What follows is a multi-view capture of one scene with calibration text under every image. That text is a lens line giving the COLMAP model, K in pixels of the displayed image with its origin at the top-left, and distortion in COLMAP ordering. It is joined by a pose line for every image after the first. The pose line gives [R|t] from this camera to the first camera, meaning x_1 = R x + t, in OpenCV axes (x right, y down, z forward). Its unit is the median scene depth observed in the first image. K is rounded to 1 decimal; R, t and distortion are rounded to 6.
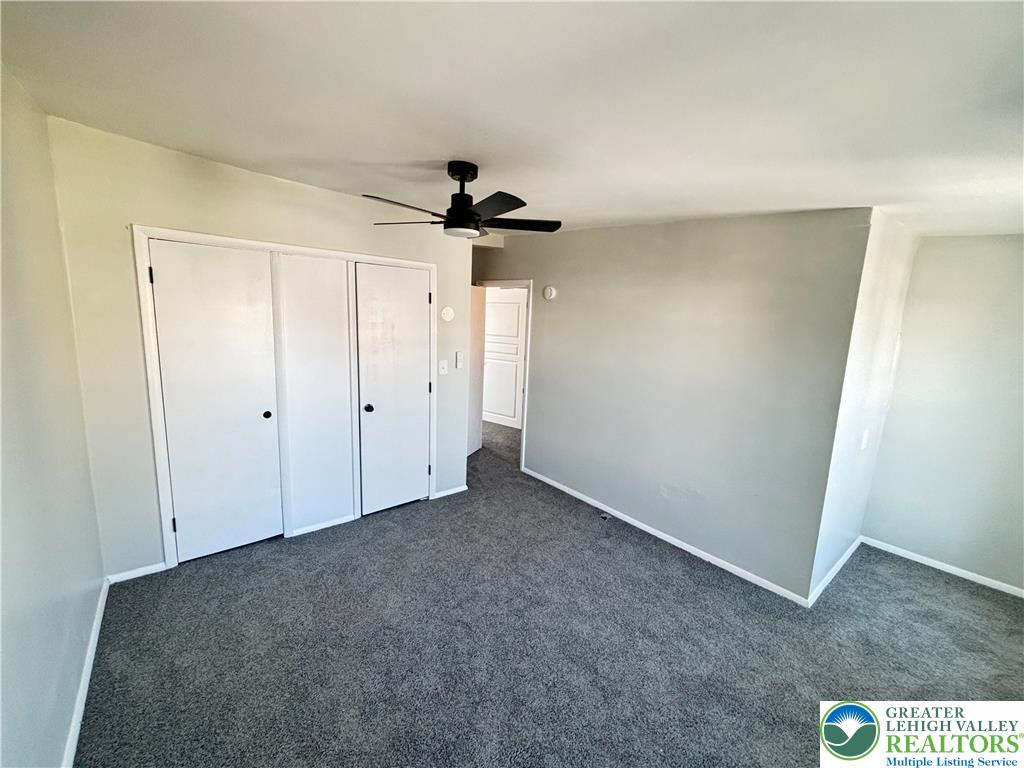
lens RADIAL K [[412.4, 0, 509.2], [0, 412.4, 382.3], [0, 0, 1]] dist [0.000460, 0.000356]
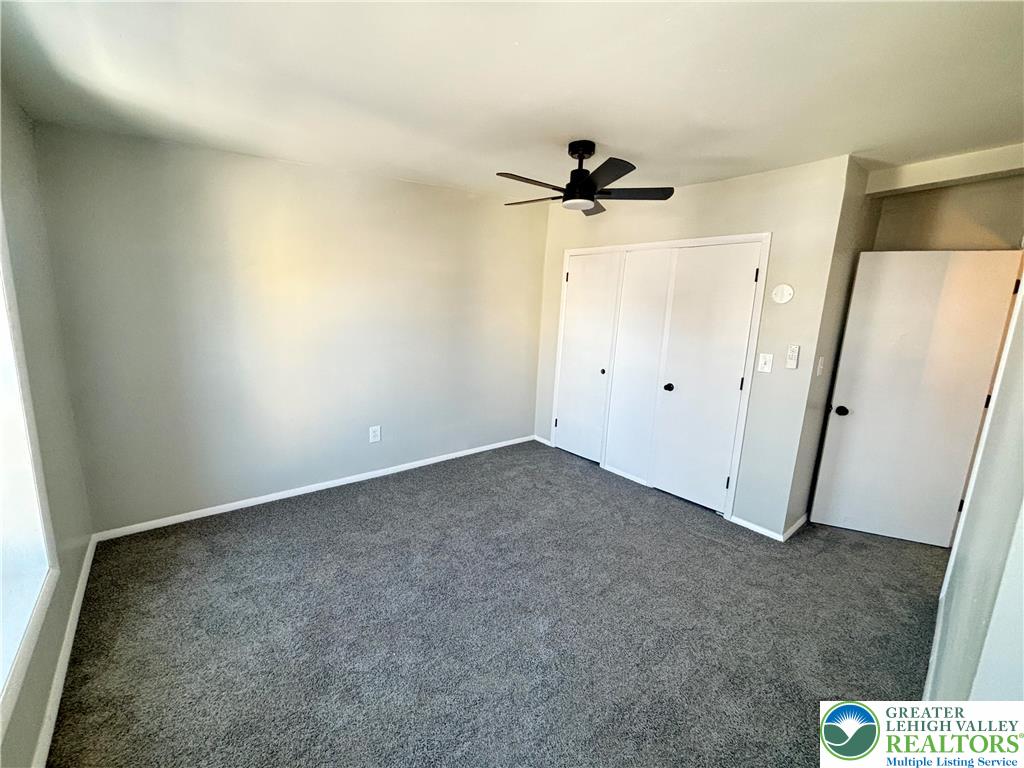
lens RADIAL K [[412.4, 0, 509.2], [0, 412.4, 382.3], [0, 0, 1]] dist [0.000460, 0.000356]
pose [[0.011627, 0.149386, -0.988711, 0.866995], [-0.198765, 0.969391, 0.144129, -0.025405], [0.979978, 0.194845, 0.040964, 0.709959]]
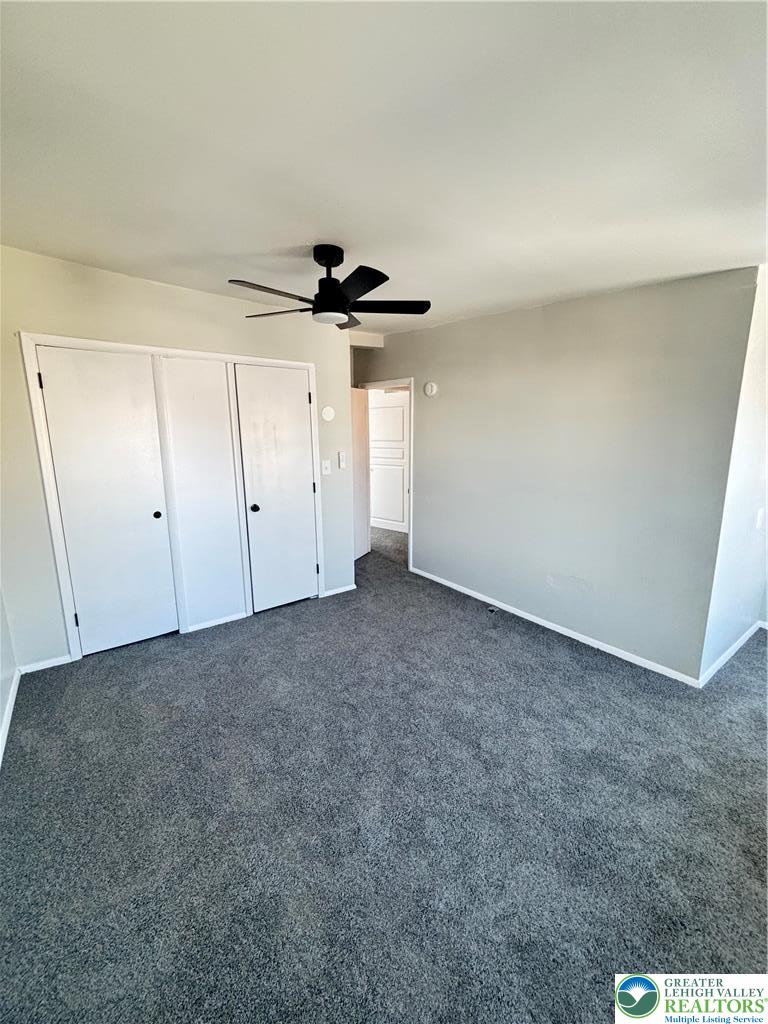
lens RADIAL K [[412.4, 0, 384.0], [0, 412.4, 512.0], [0, 0, 1]] dist [0.000460, 0.000356]
pose [[0.997935, -0.036138, -0.053109, 0.043728], [0.037495, 0.998990, 0.024766, 0.075886], [0.052160, -0.026706, 0.998282, -0.008321]]
